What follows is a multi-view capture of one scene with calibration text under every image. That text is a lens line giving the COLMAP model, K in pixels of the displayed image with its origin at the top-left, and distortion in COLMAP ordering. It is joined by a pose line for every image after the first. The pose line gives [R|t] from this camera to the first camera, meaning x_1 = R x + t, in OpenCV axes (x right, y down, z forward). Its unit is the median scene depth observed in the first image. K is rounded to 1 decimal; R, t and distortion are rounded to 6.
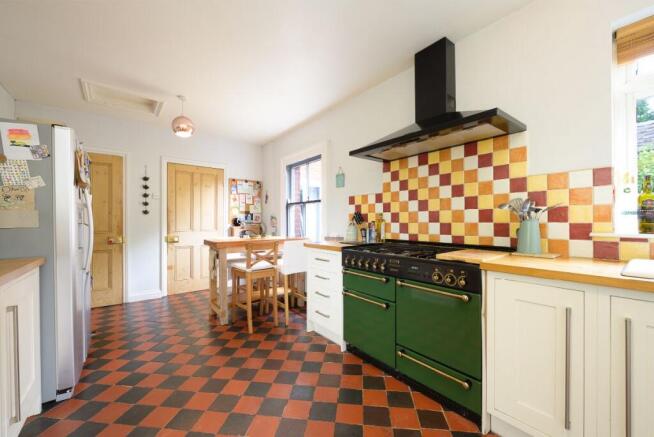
lens RADIAL K [[254.8, 0, 330.2], [0, 254.8, 224.2], [0, 0, 1]] dist [-0.000663, -0.000046]
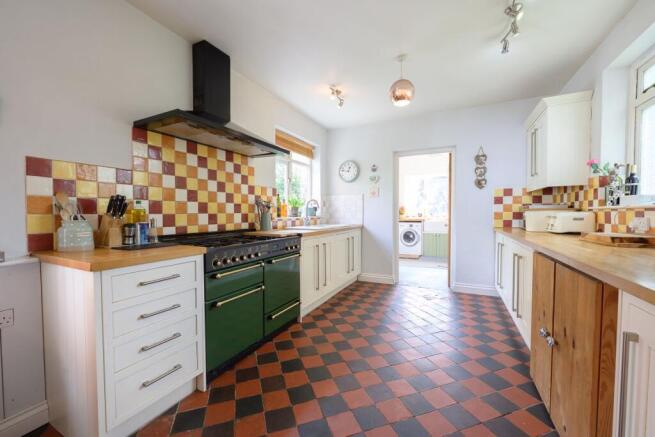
lens RADIAL K [[255.2, 0, 330.1], [0, 255.2, 217.1], [0, 0, 1]] dist [-0.000663, -0.000046]
pose [[-0.415246, -0.015380, 0.909579, -0.767064], [0.010319, 0.999713, 0.021615, -0.008398], [-0.909651, 0.018362, -0.414968, 0.981633]]
